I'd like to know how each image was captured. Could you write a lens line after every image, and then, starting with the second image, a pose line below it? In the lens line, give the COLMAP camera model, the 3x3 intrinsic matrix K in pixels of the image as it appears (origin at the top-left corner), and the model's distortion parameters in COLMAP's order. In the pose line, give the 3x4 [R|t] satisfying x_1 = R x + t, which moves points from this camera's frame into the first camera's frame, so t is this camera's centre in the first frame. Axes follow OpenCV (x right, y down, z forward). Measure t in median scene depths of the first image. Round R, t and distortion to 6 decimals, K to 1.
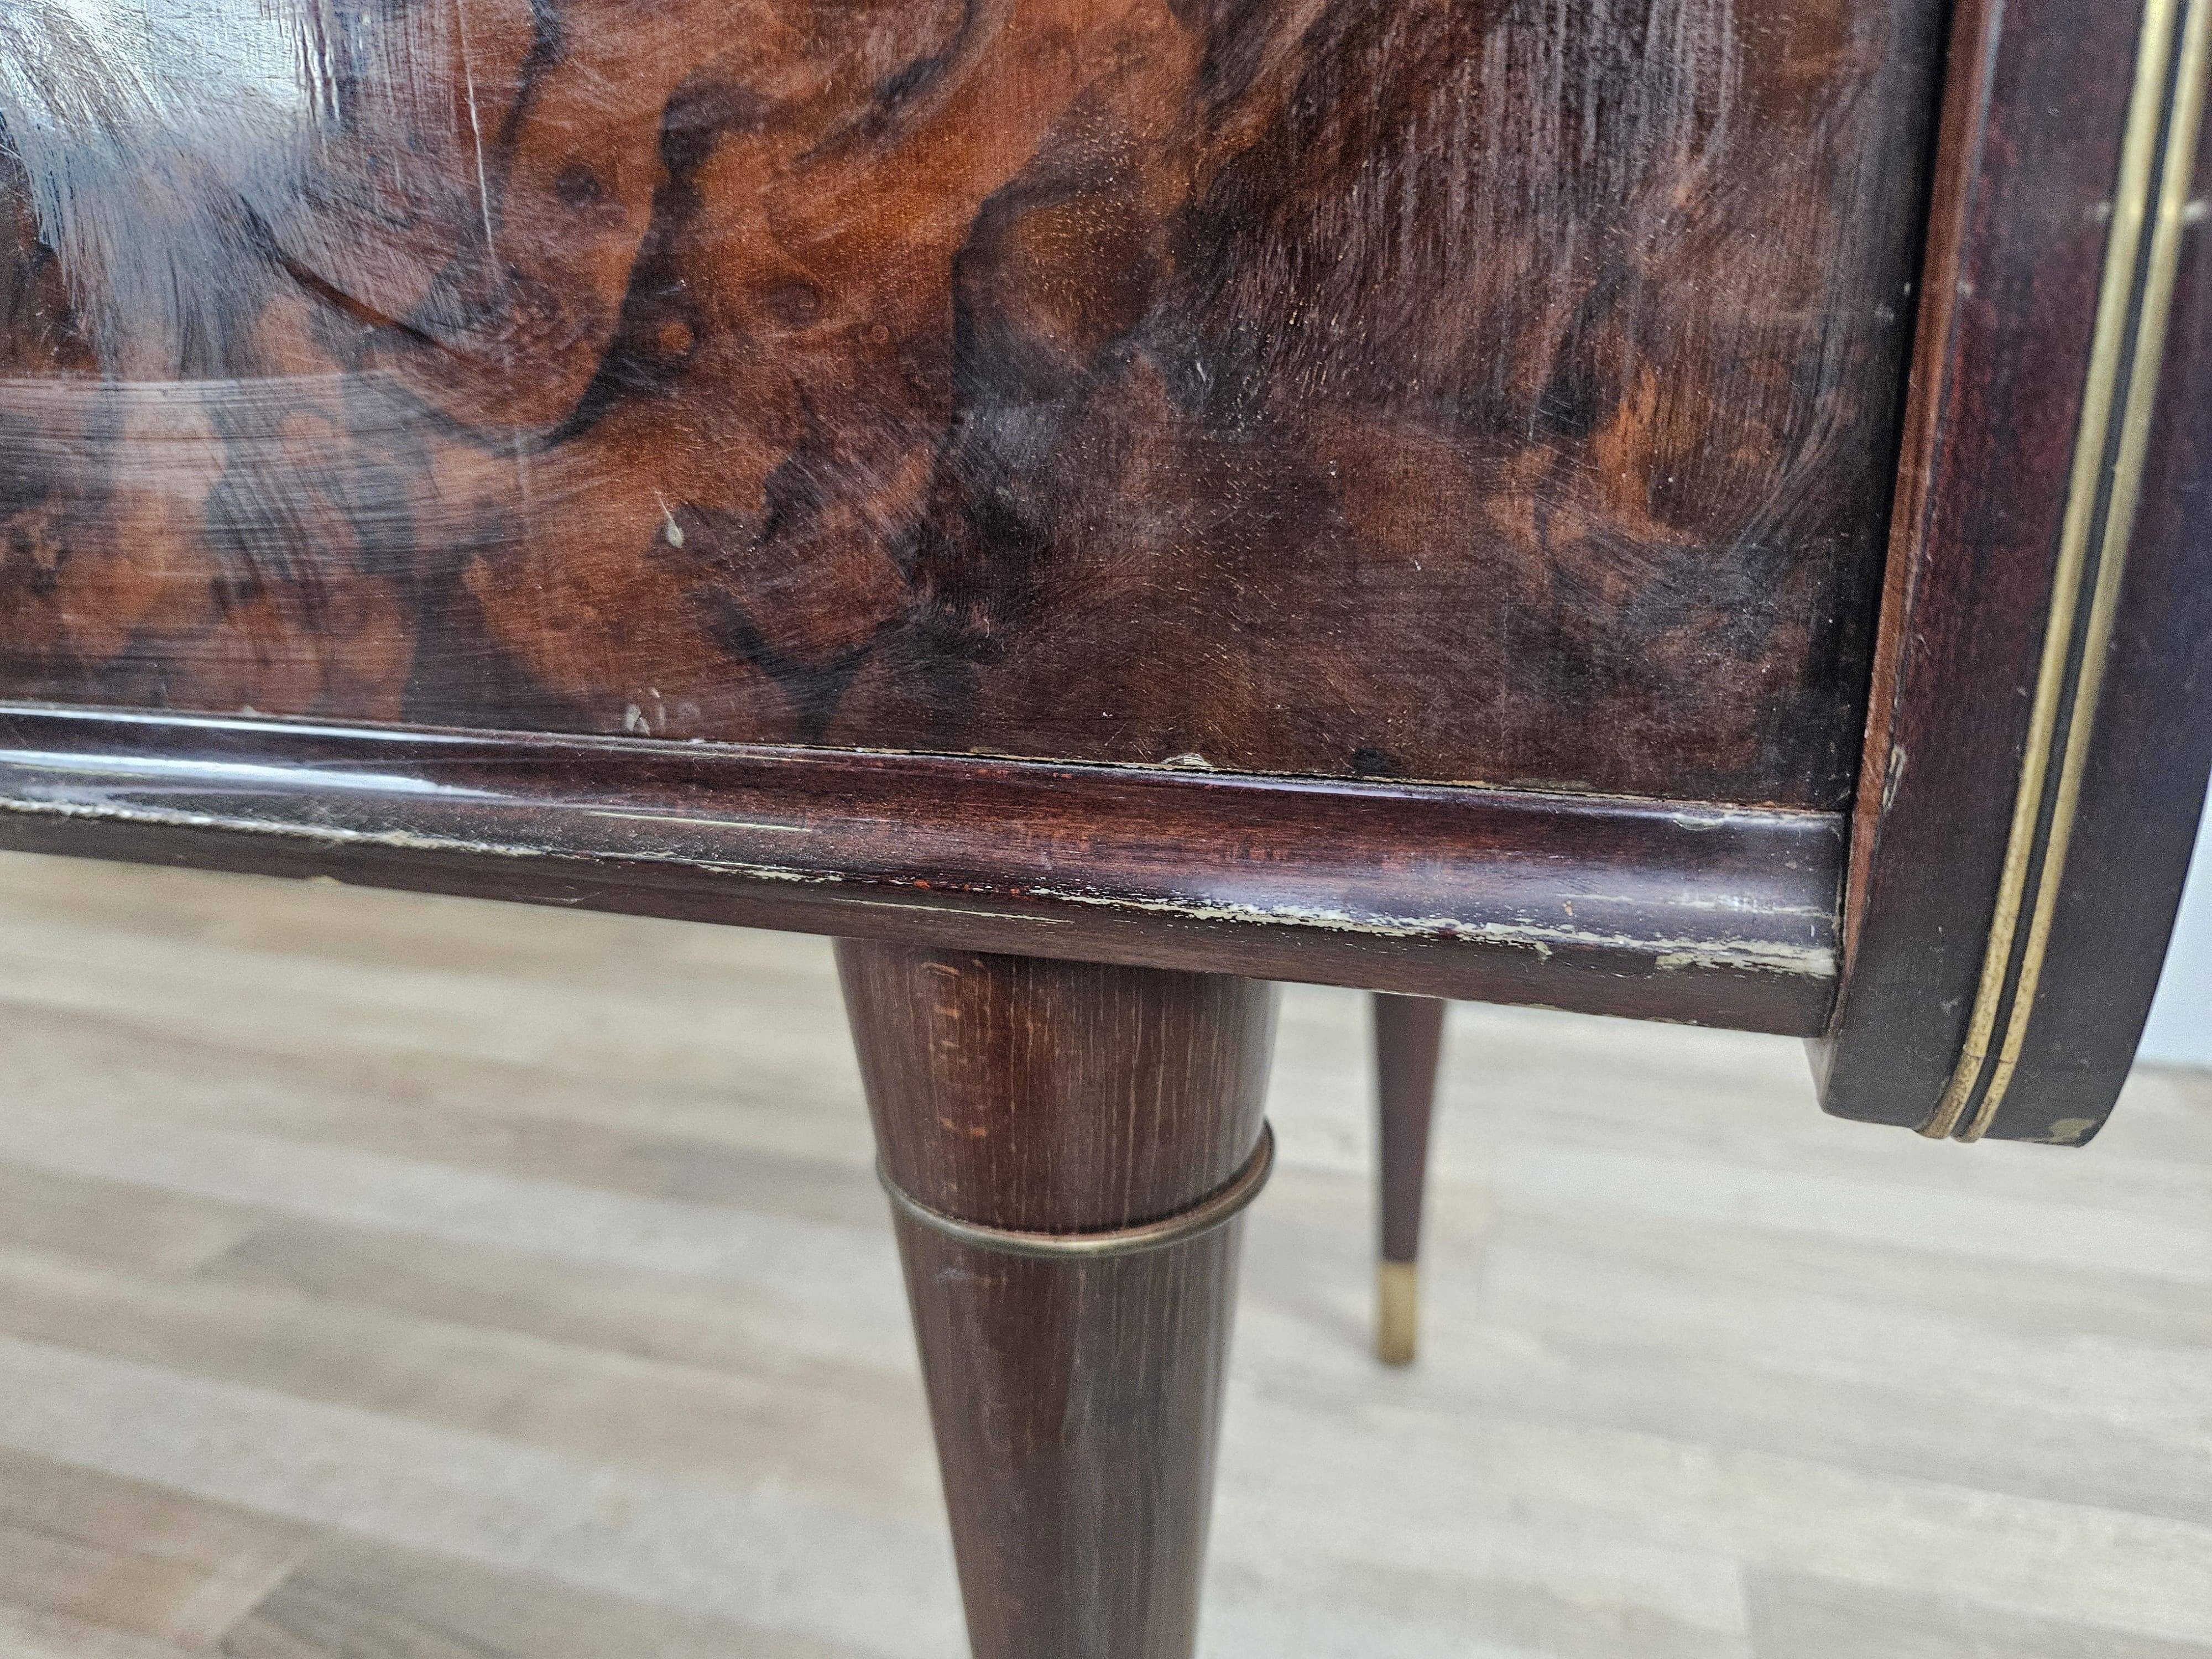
lens RADIAL K [[1525.1, 0, 1104.0], [0, 1525.1, 827.2], [0, 0, 1]] dist [0.041174, -0.047901]
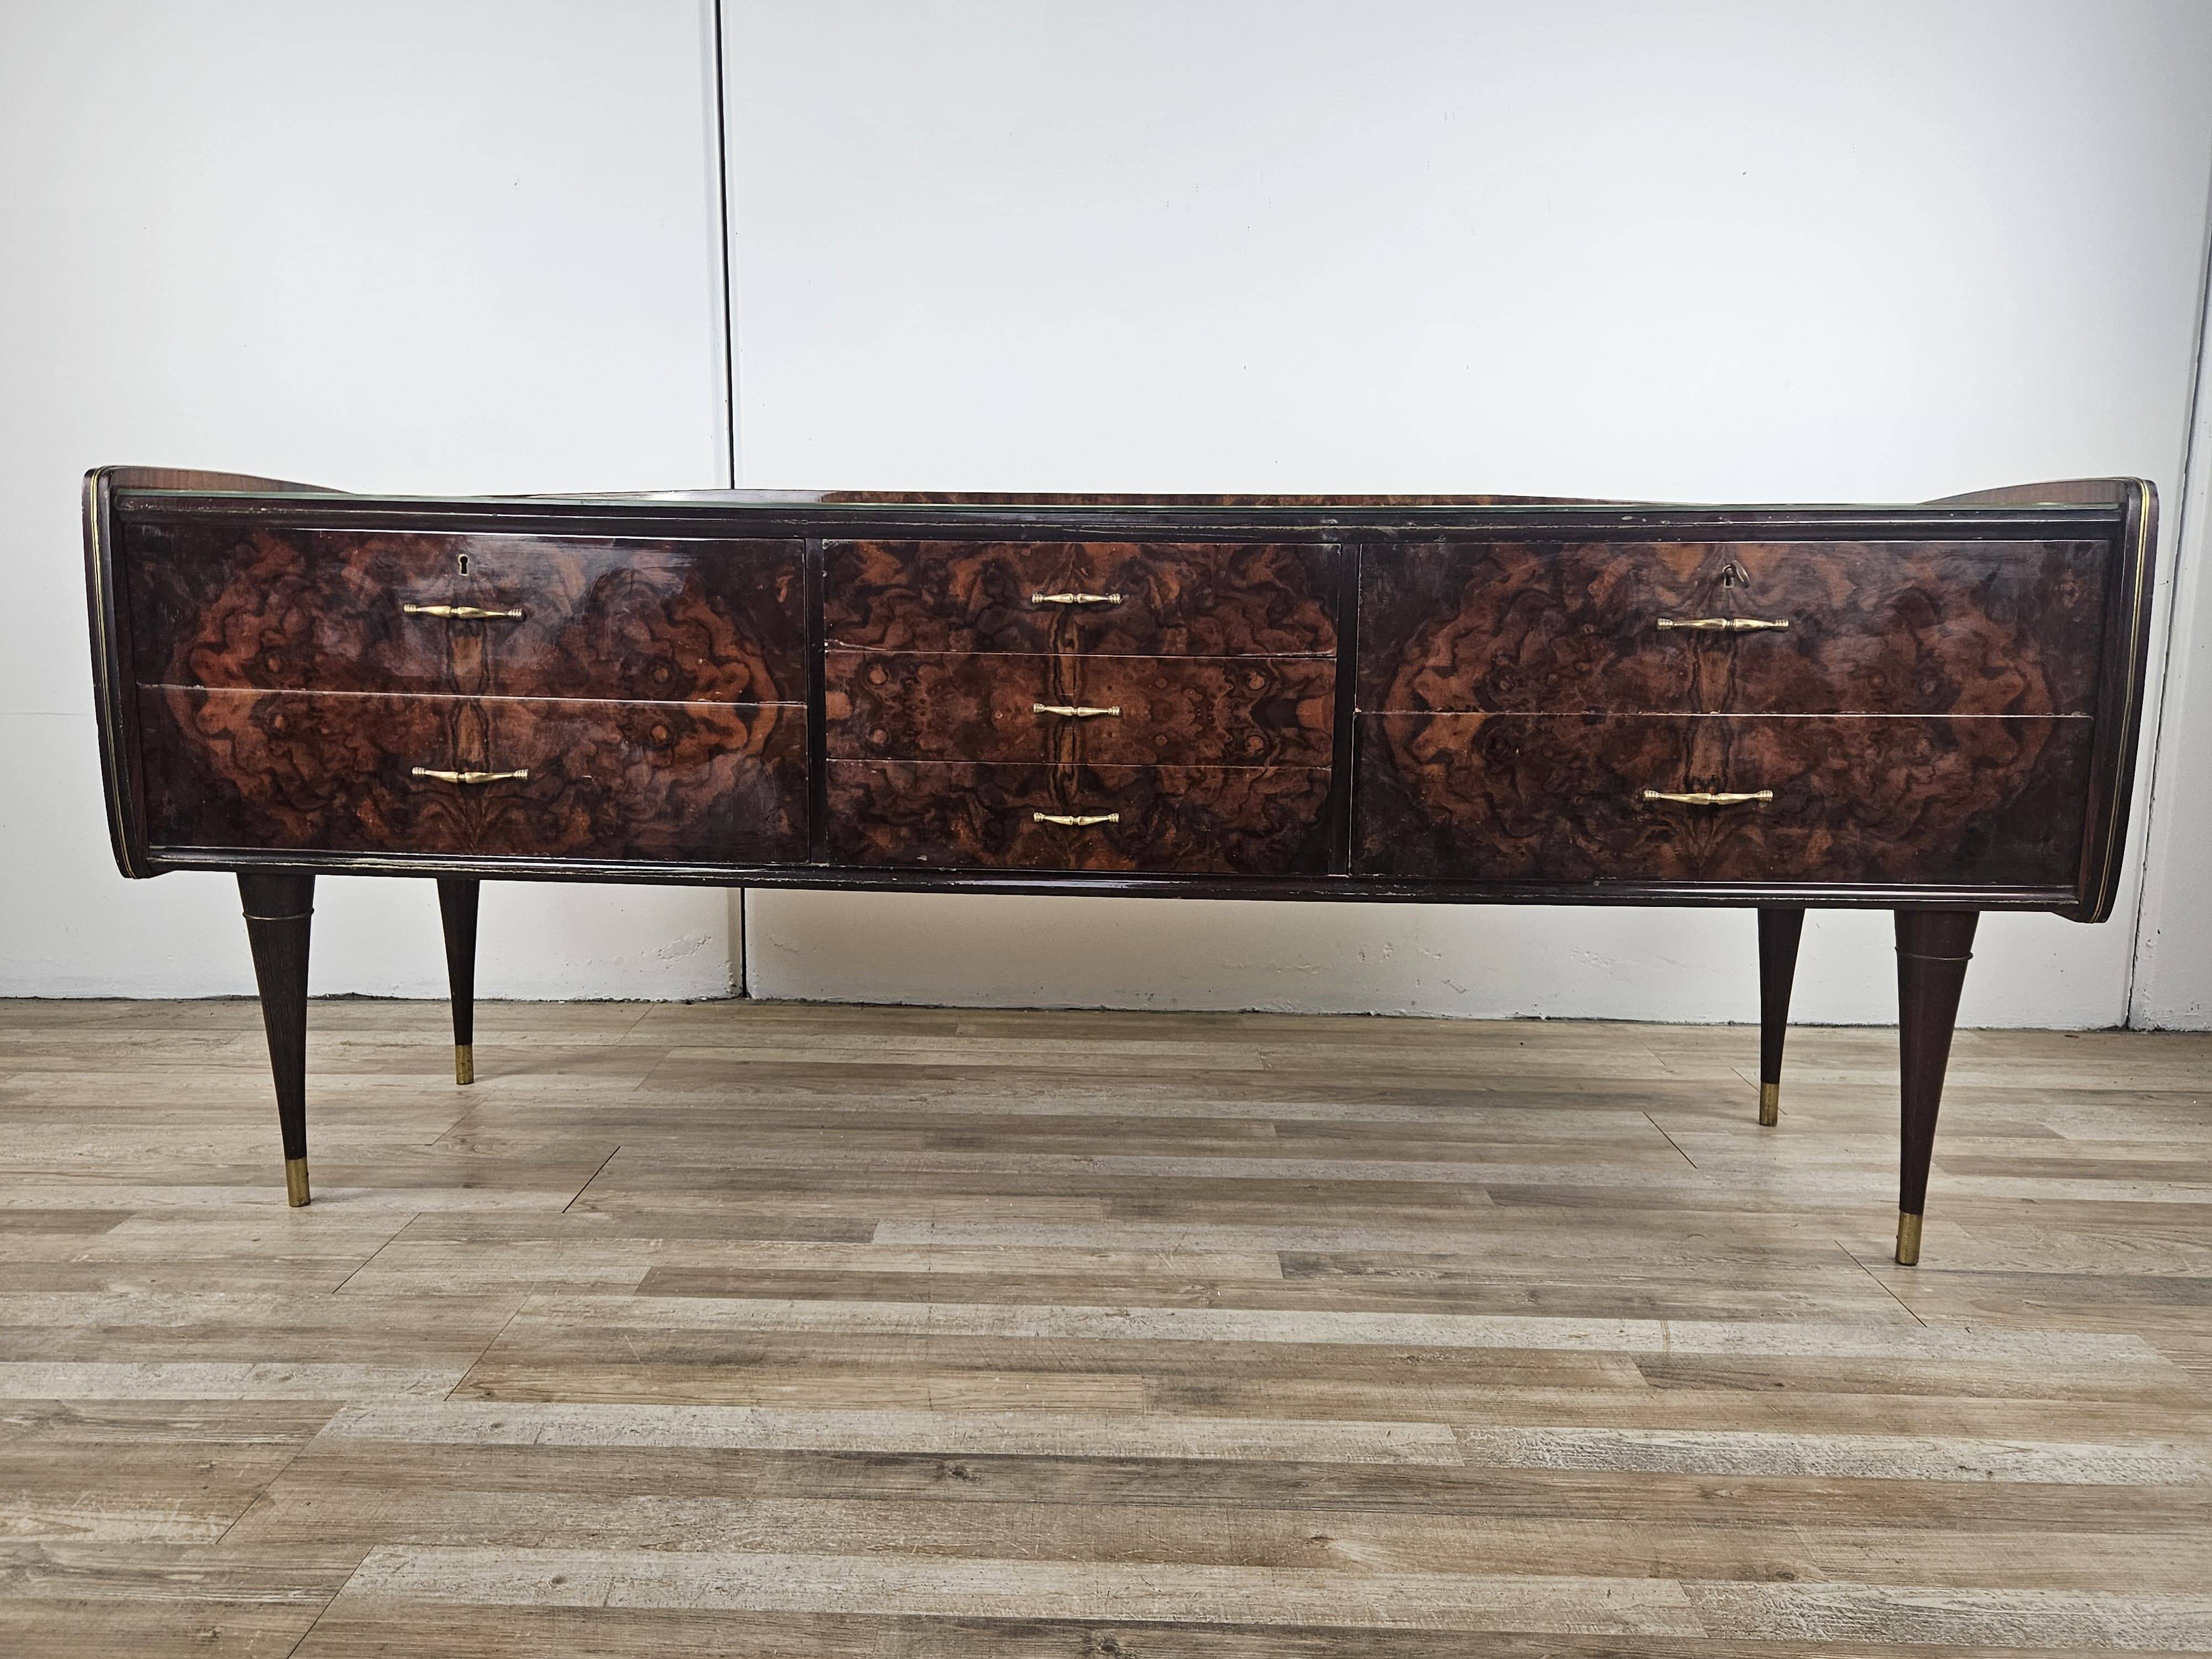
lens RADIAL K [[1717.2, 0, 1077.0], [0, 1717.2, 847.0], [0, 0, 1]] dist [0.075626, -0.089962]
pose [[0.967676, -0.029555, 0.250460, -2.068827], [0.053674, 0.994493, -0.090021, 0.100006], [-0.246420, 0.100554, 0.963932, -1.978174]]
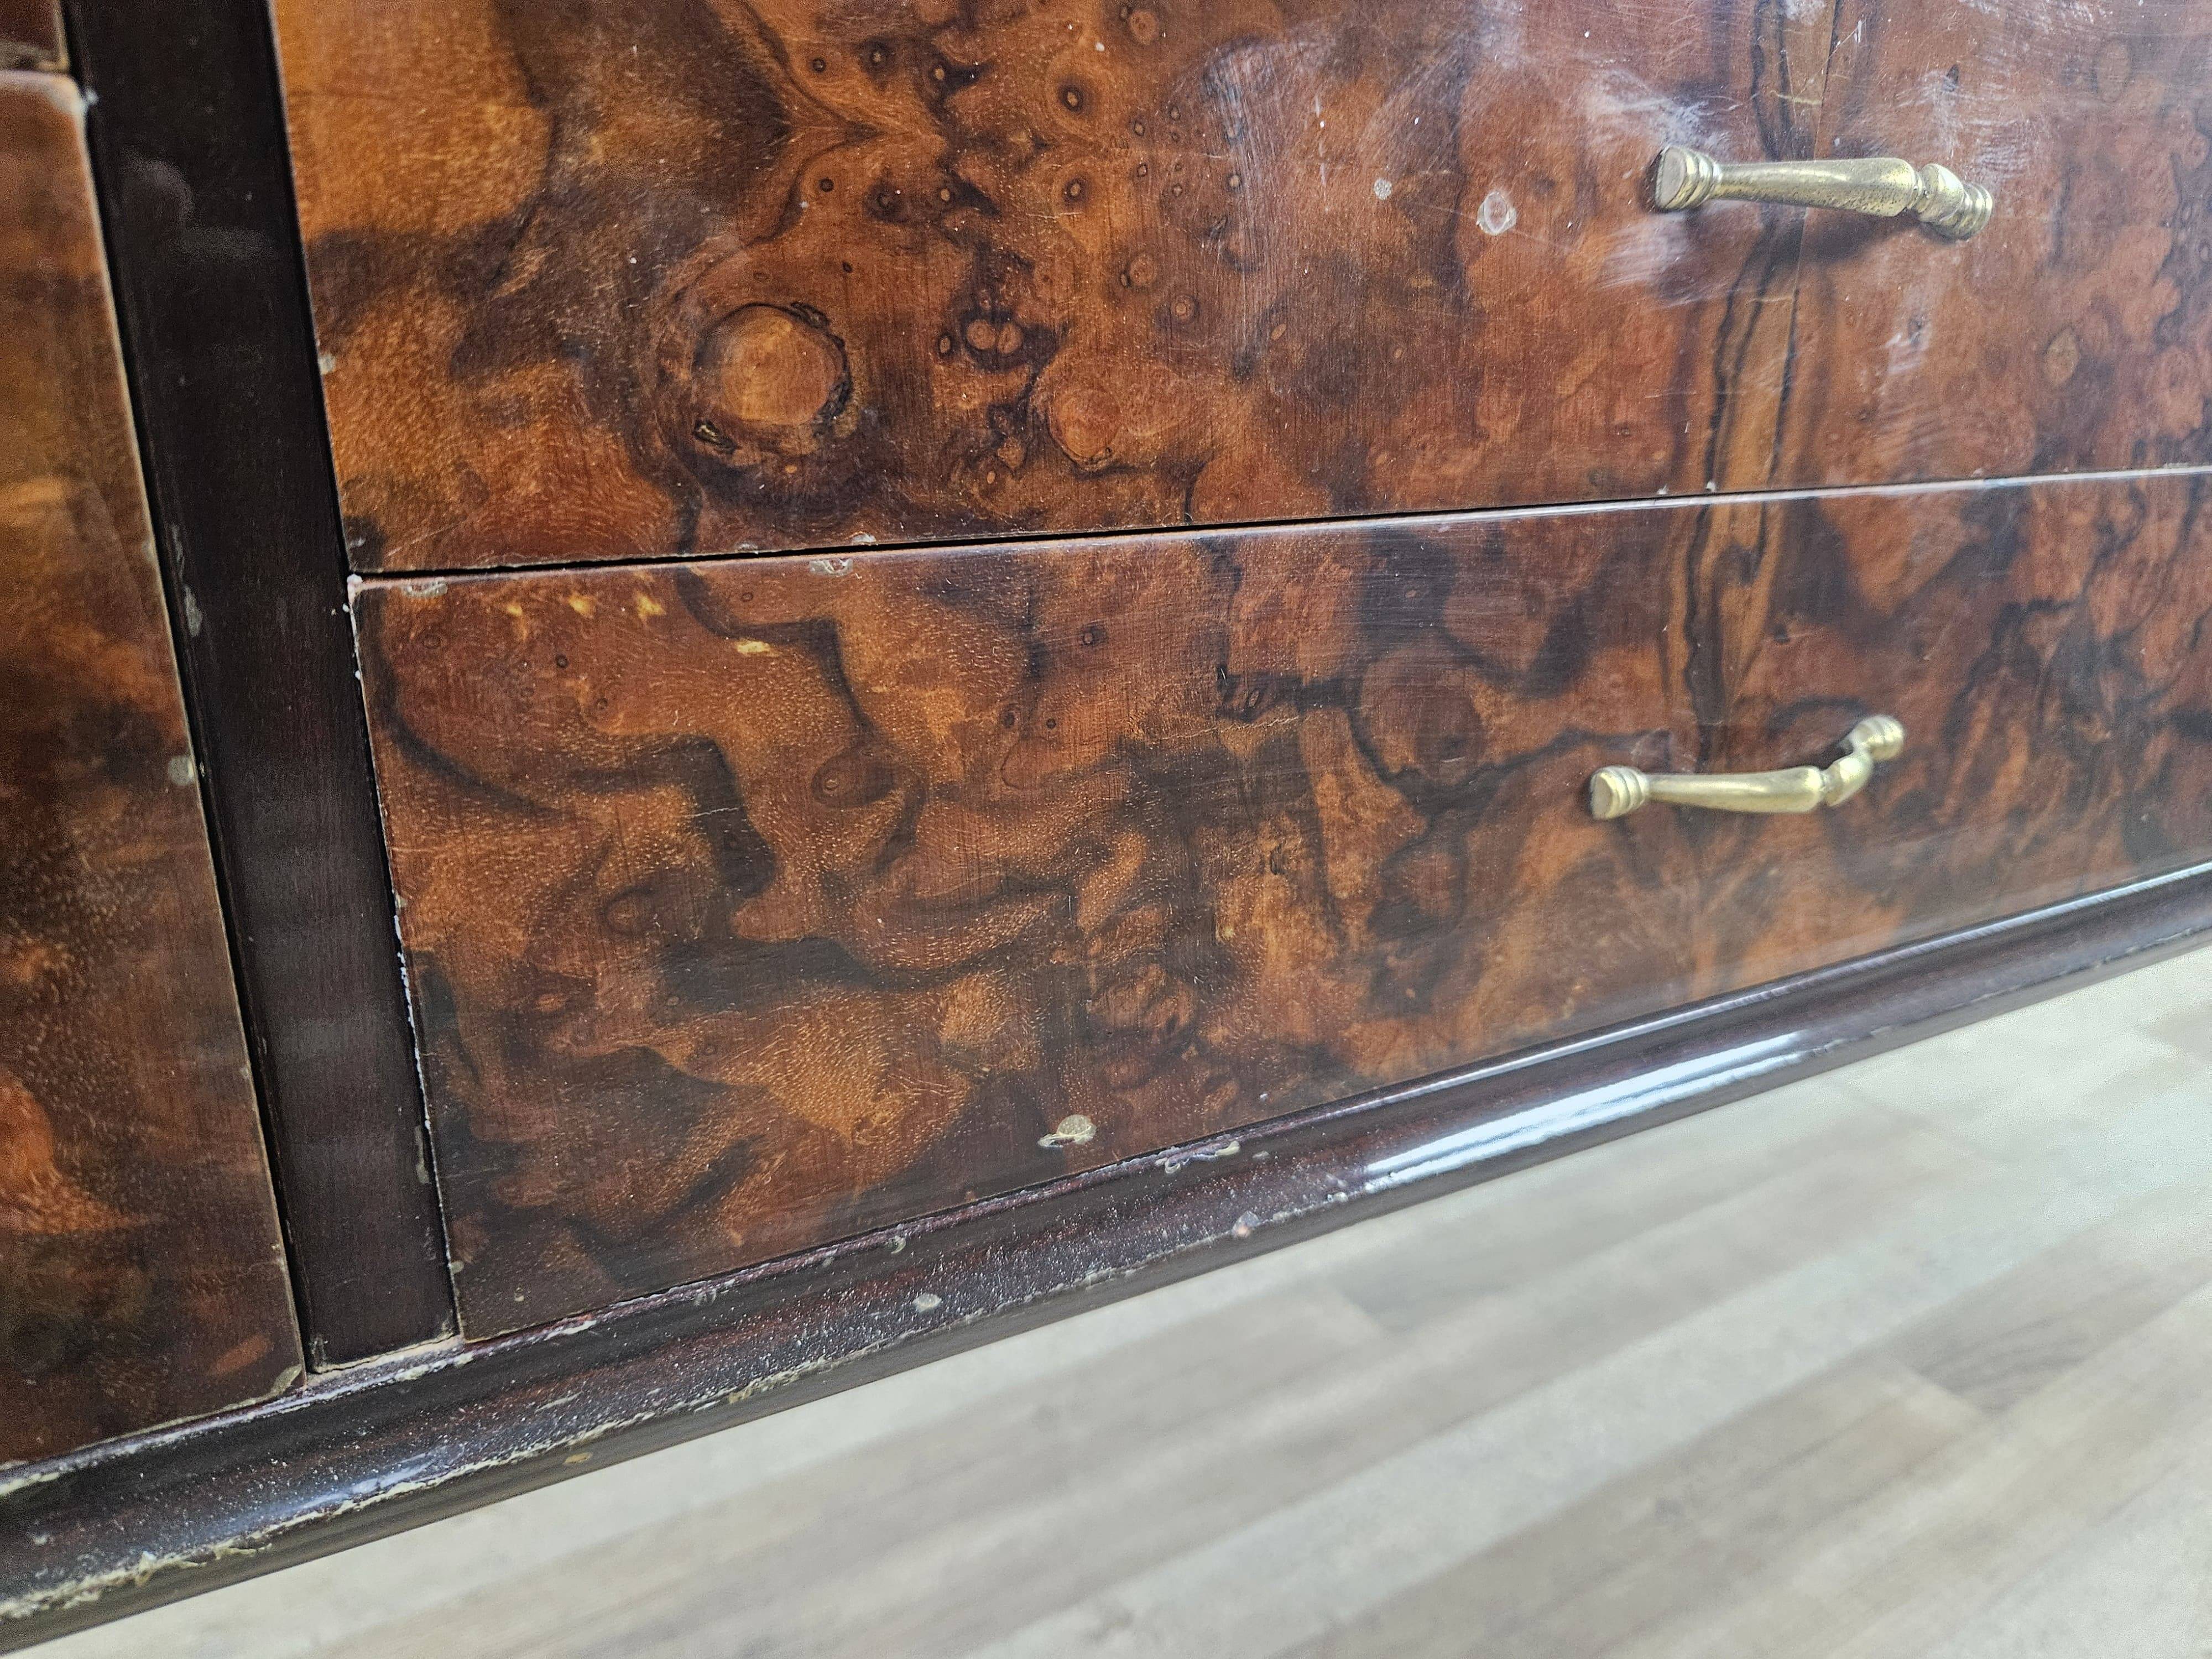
lens RADIAL K [[1491.8, 0, 1106.7], [0, 1491.8, 829.9], [0, 0, 1]] dist [0.062886, -0.065536]
pose [[0.678731, -0.218305, 0.701190, -1.870070], [0.188550, 0.974592, 0.120913, -0.283980], [-0.709770, 0.050142, 0.702647, 0.544992]]
